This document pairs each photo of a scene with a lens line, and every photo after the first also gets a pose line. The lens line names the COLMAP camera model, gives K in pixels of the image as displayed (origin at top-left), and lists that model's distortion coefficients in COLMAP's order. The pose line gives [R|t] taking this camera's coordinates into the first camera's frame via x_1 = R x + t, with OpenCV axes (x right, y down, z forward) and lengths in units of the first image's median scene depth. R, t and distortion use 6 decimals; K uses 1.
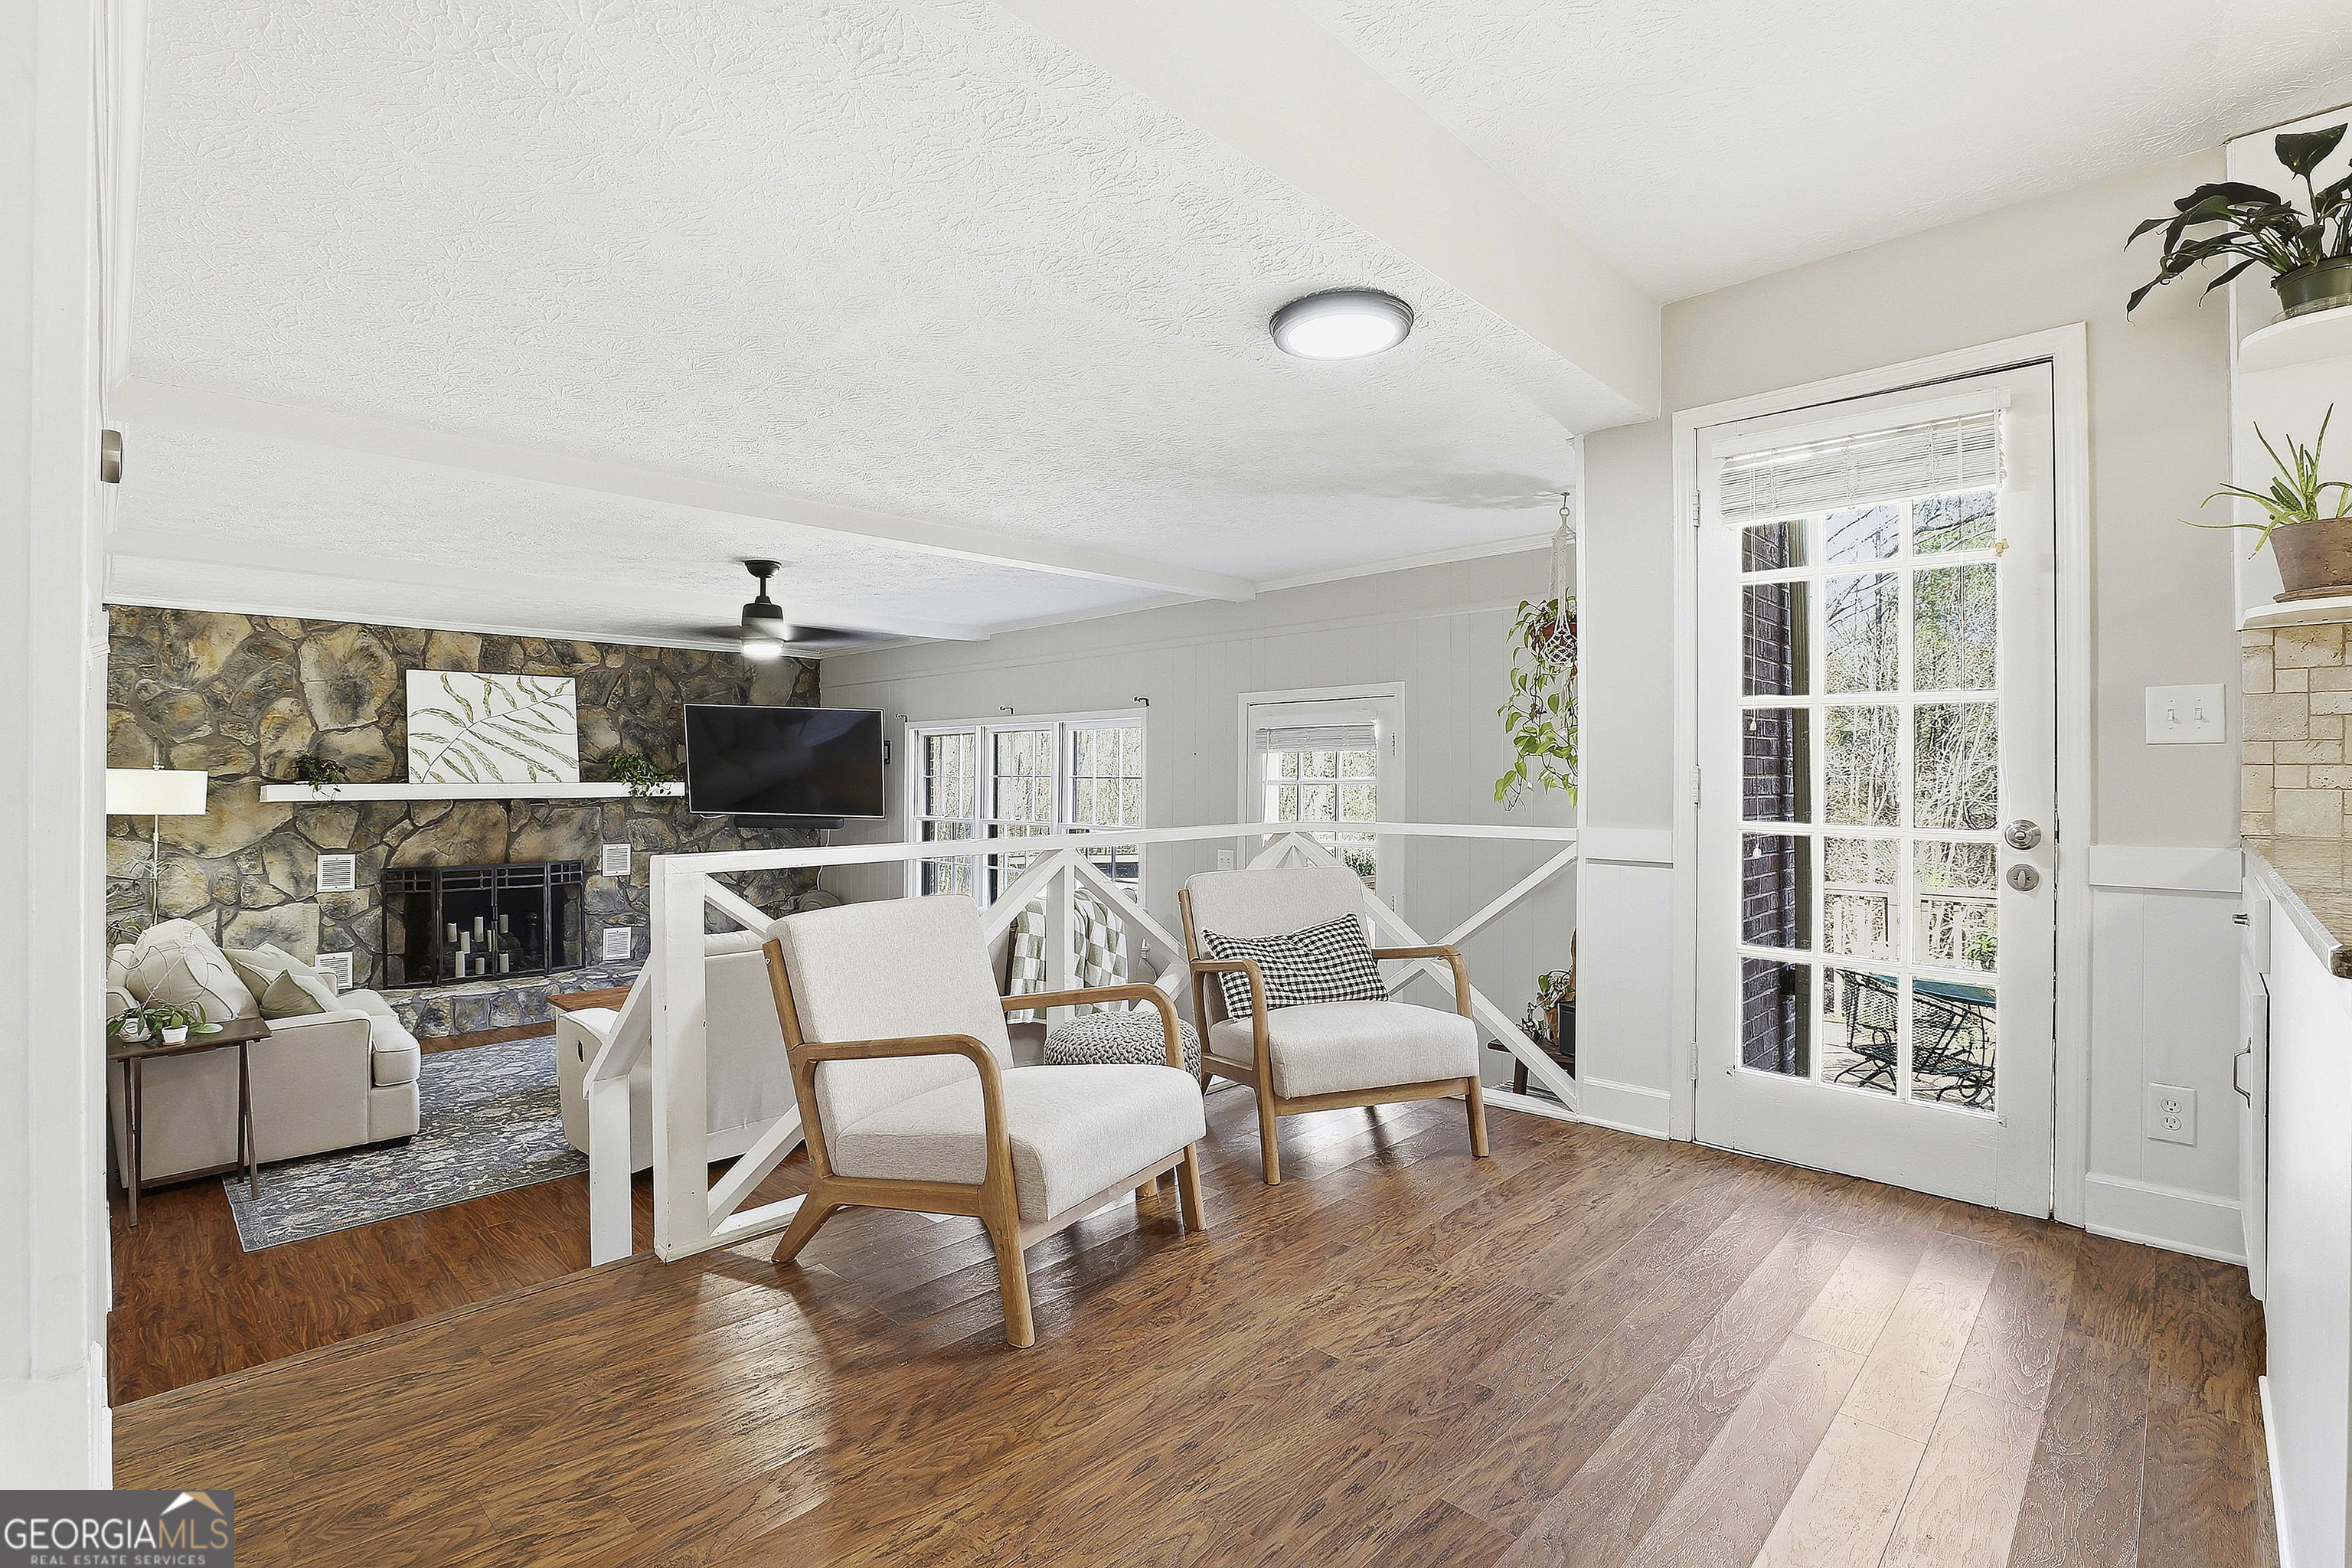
lens RADIAL K [[1072.9, 0, 1172.5], [0, 1072.9, 776.2], [0, 0, 1]] dist [-0.043177, 0.011665]
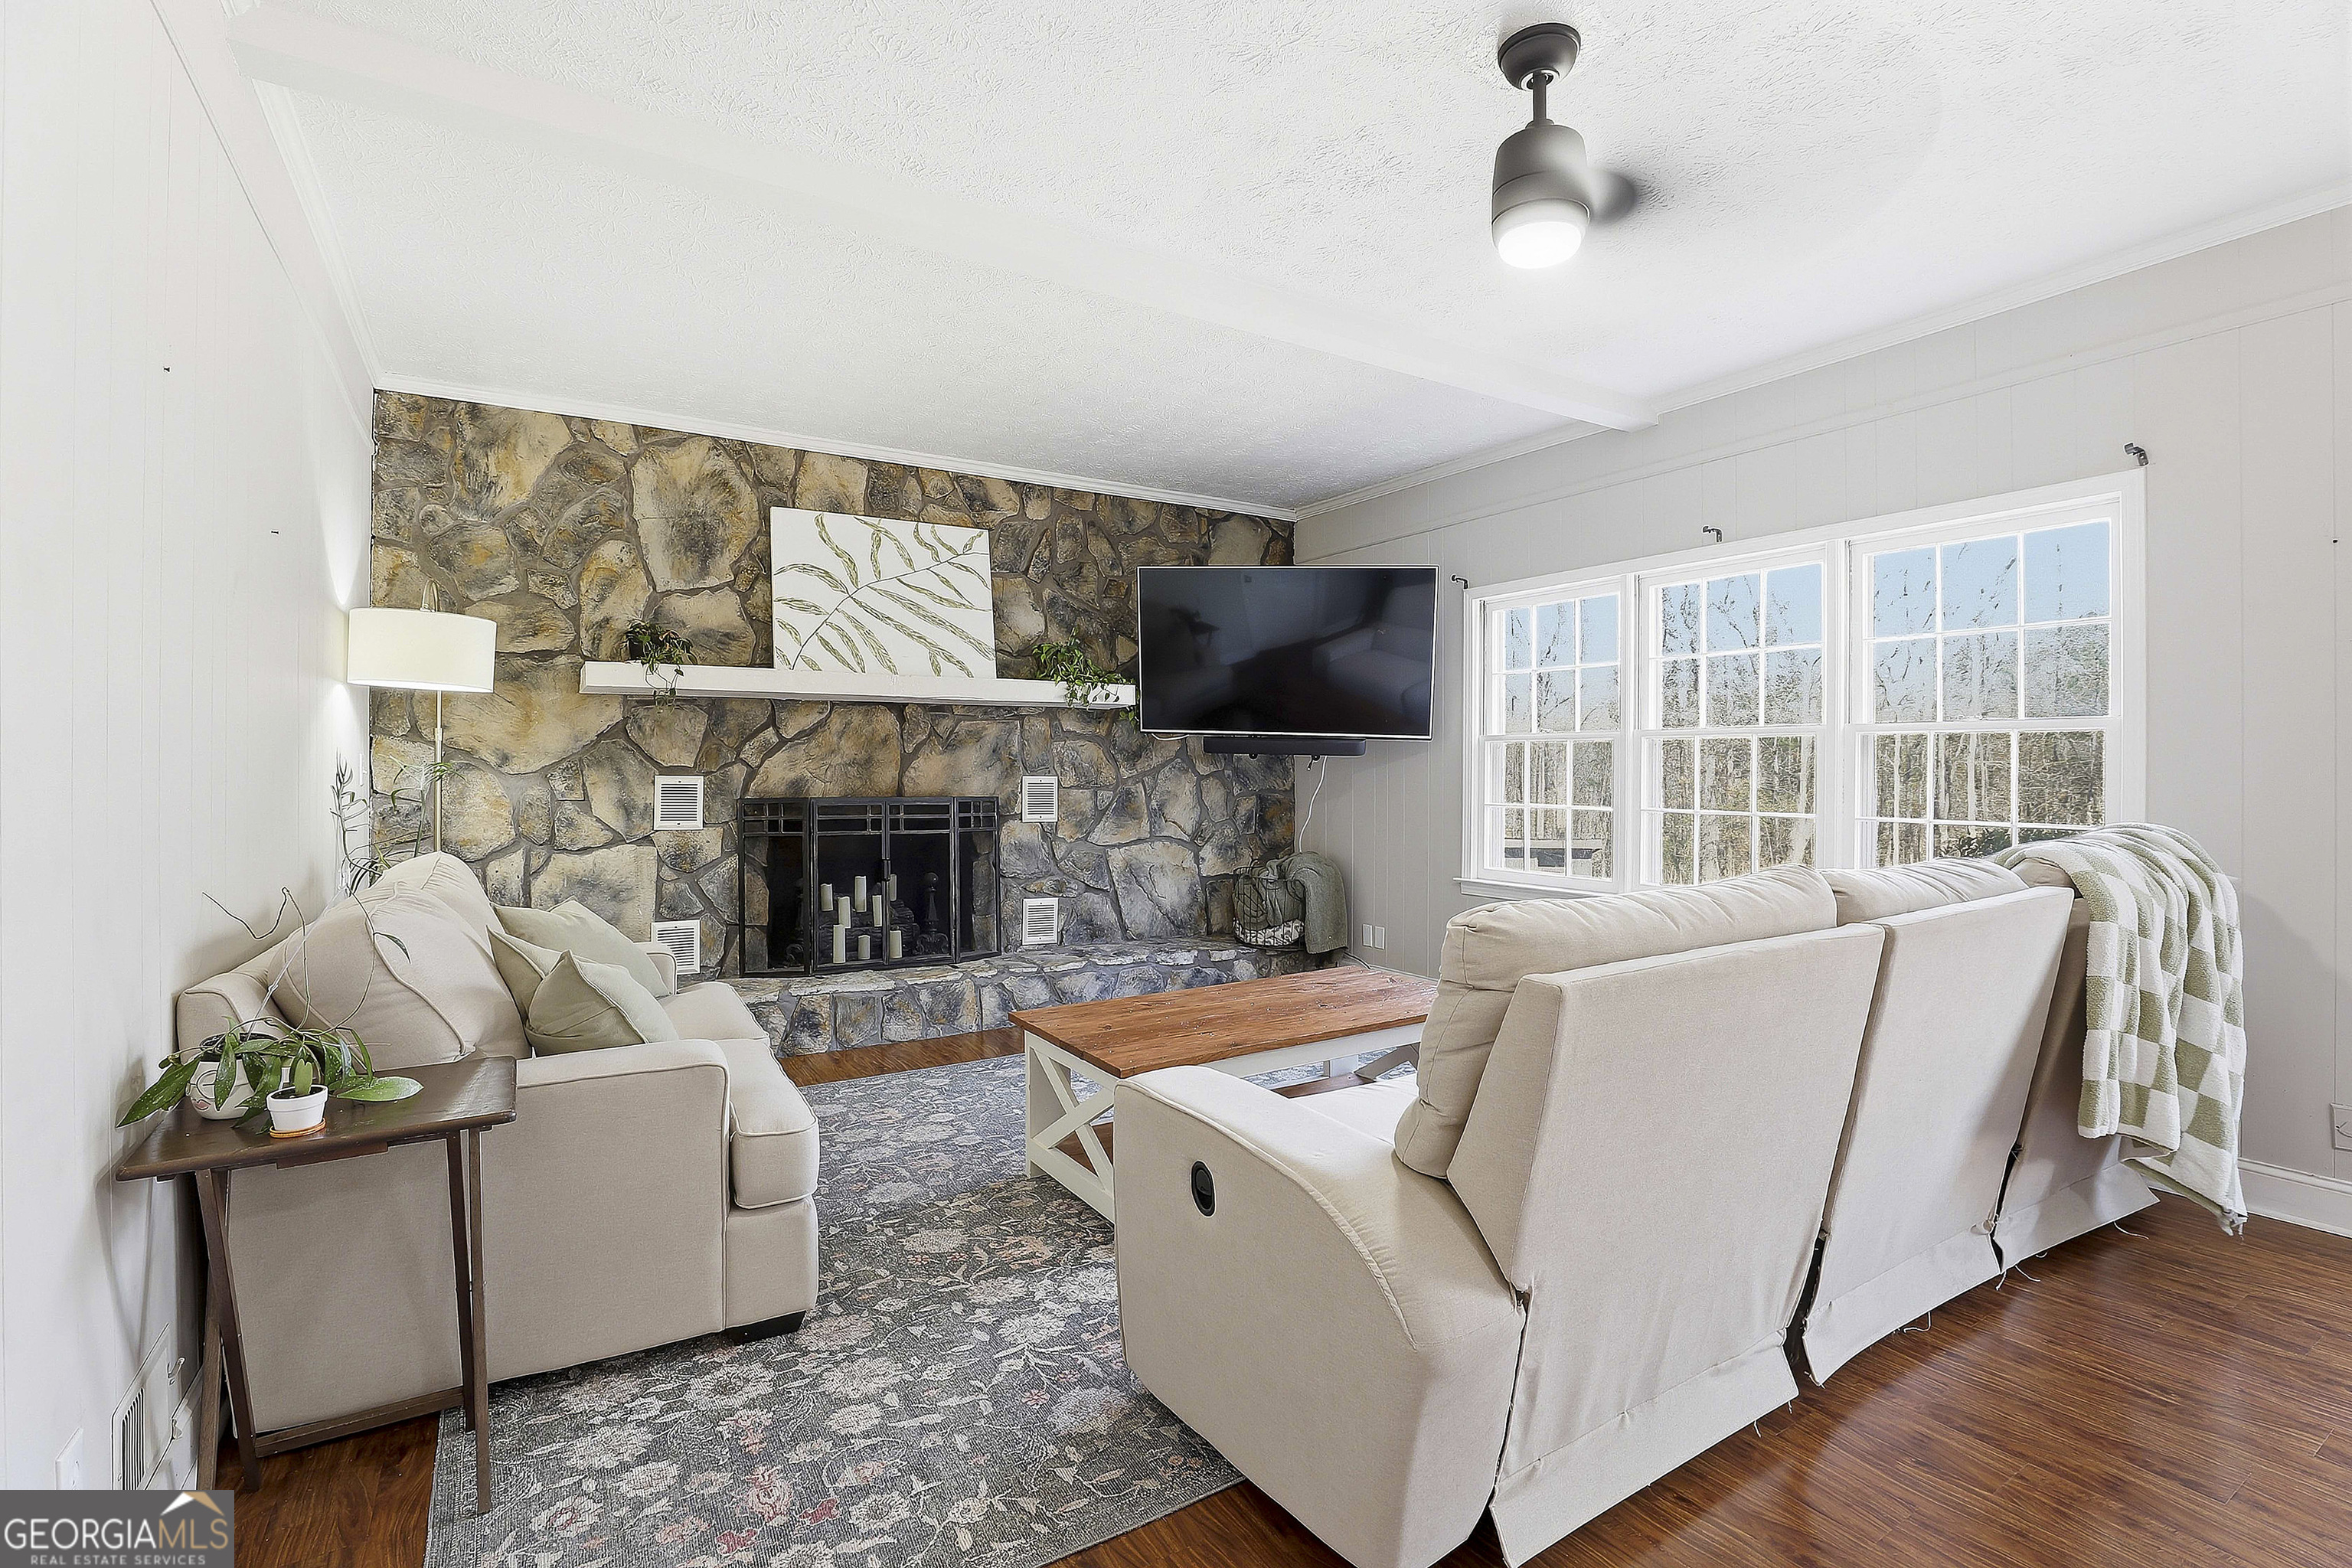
lens RADIAL K [[1072.9, 0, 1166.5], [0, 1072.9, 773.3], [0, 0, 1]] dist [-0.043177, 0.011665]
pose [[0.967644, 0.001945, -0.252311, -0.332411], [-0.001026, 0.999992, 0.003776, 0.073318], [0.252316, -0.003395, 0.967639, 0.431123]]
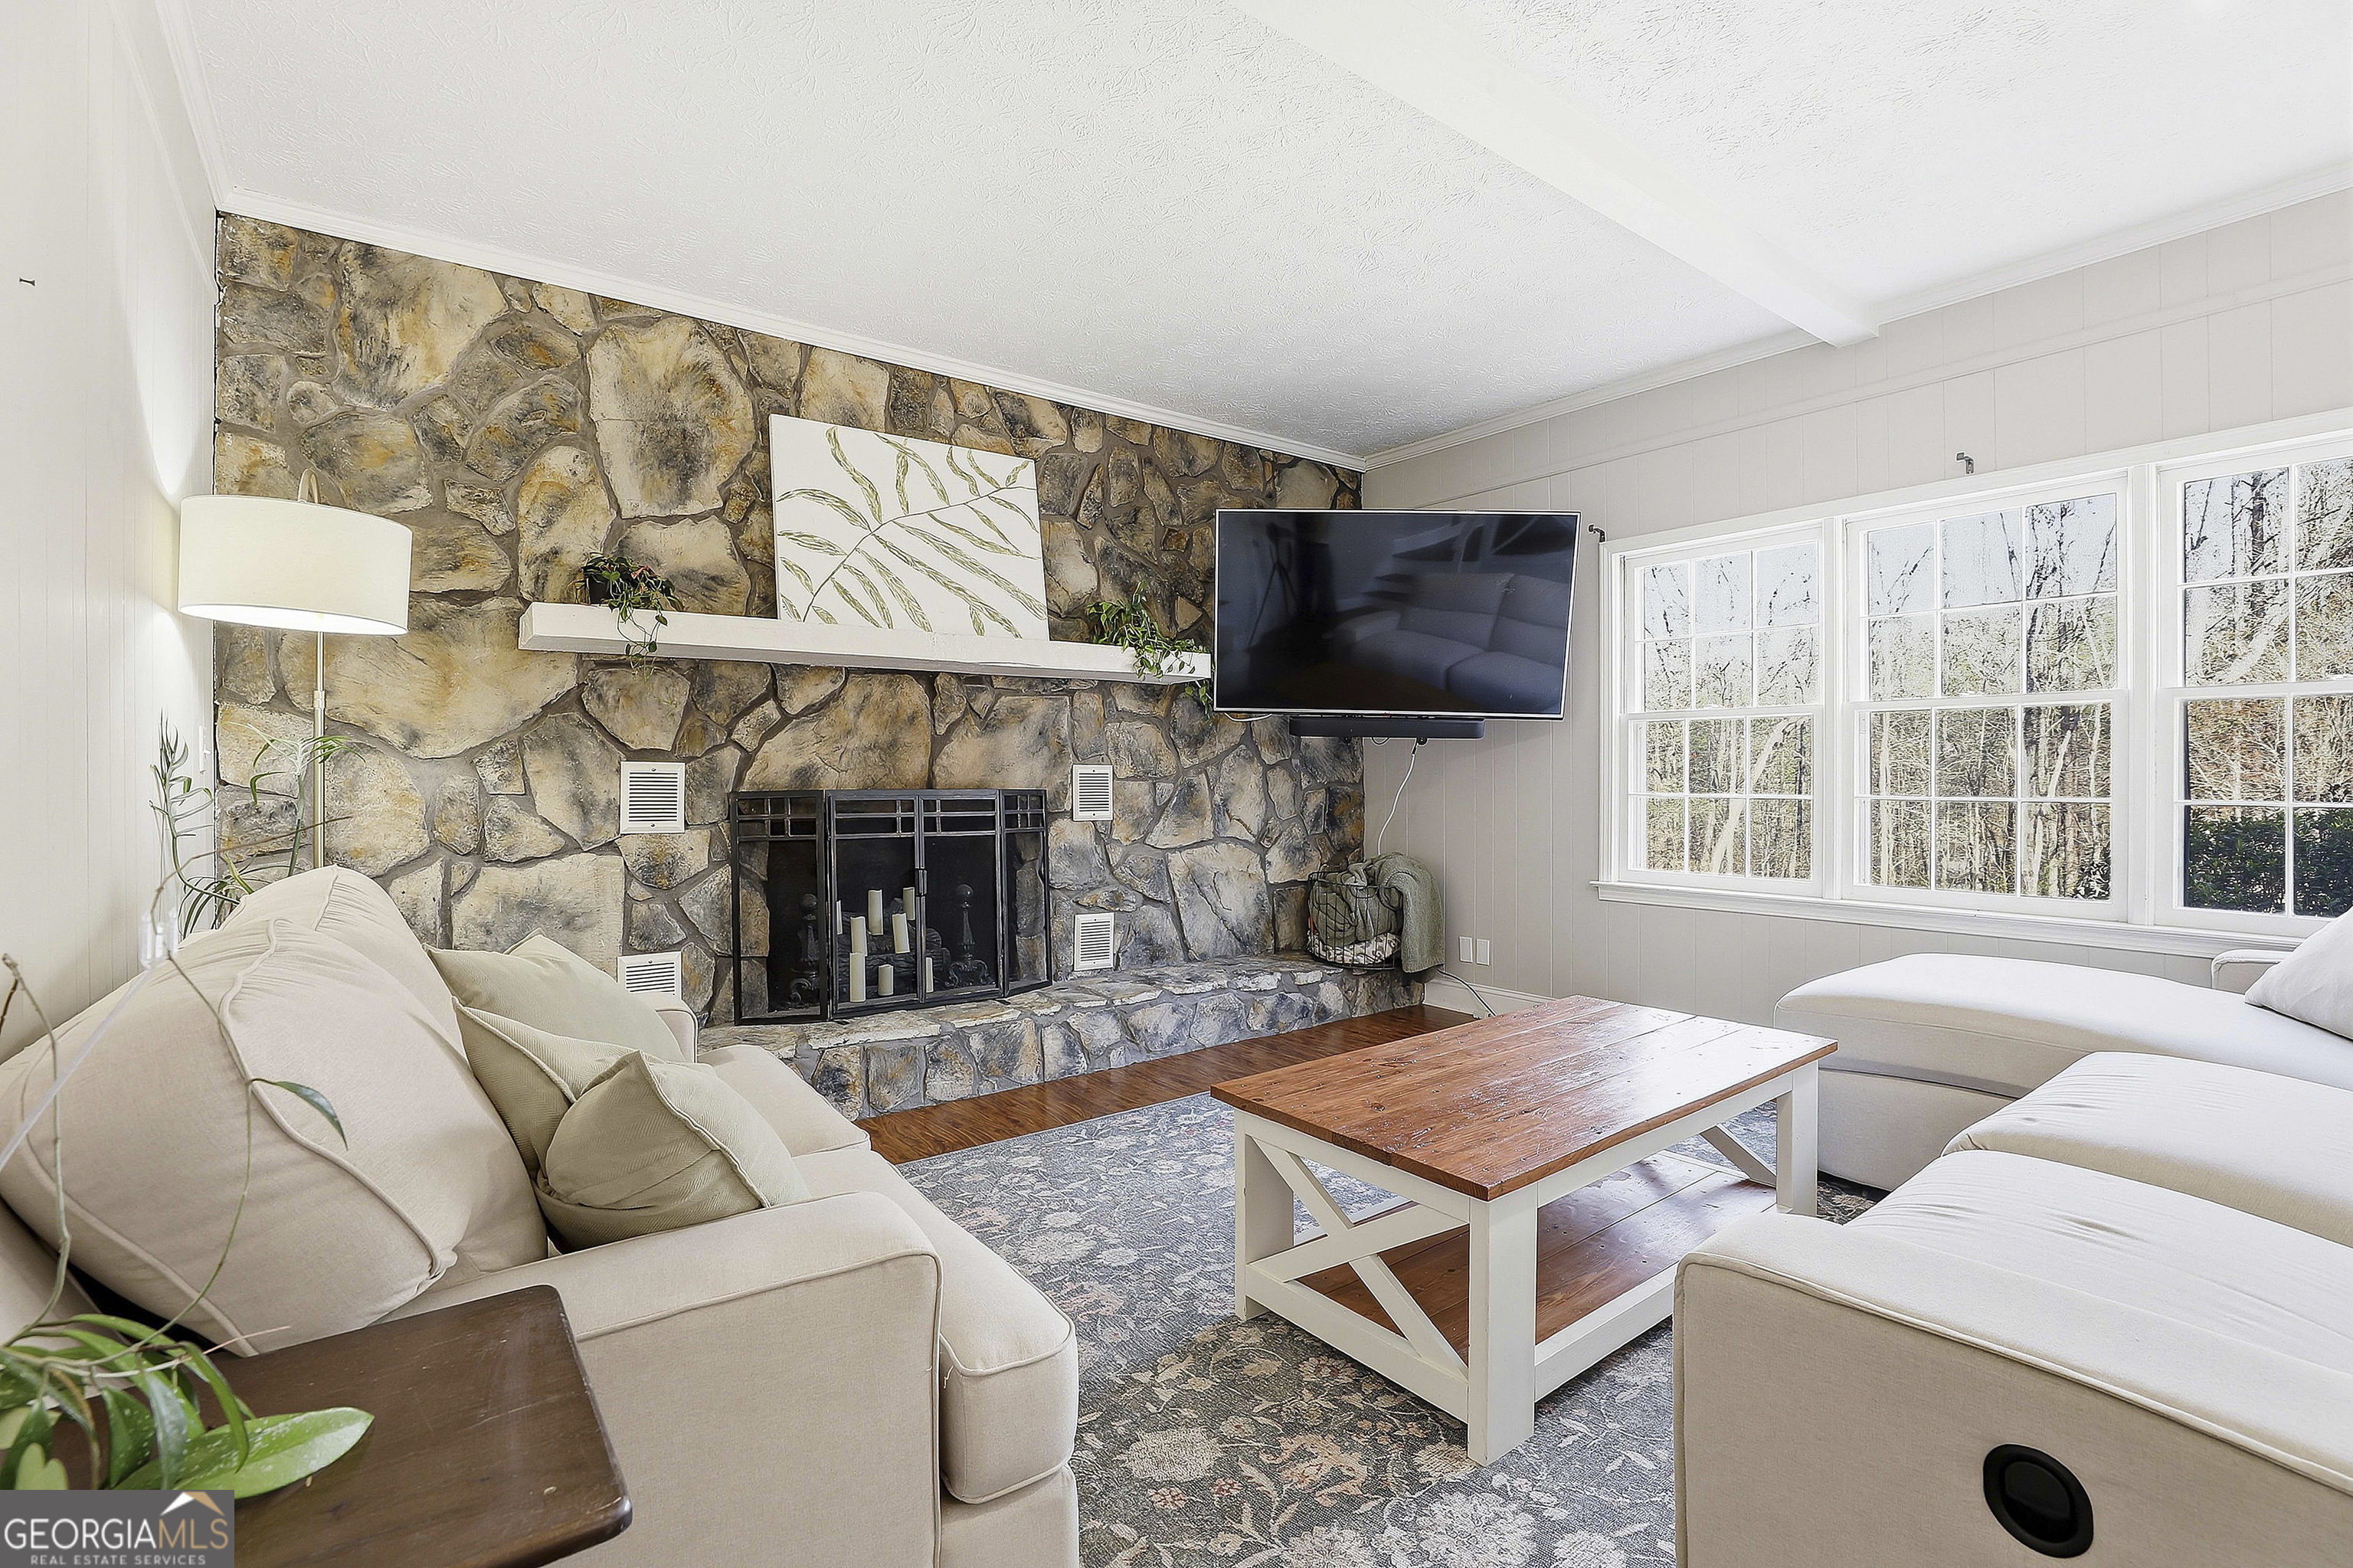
lens RADIAL K [[1073.4, 0, 1171.5], [0, 1073.4, 782.8], [0, 0, 1]] dist [-0.043177, 0.011665]
pose [[0.987322, -0.003216, -0.158694, -0.483436], [0.004416, 0.999964, 0.007215, 0.085846], [0.158666, -0.007824, 0.987301, 0.548129]]
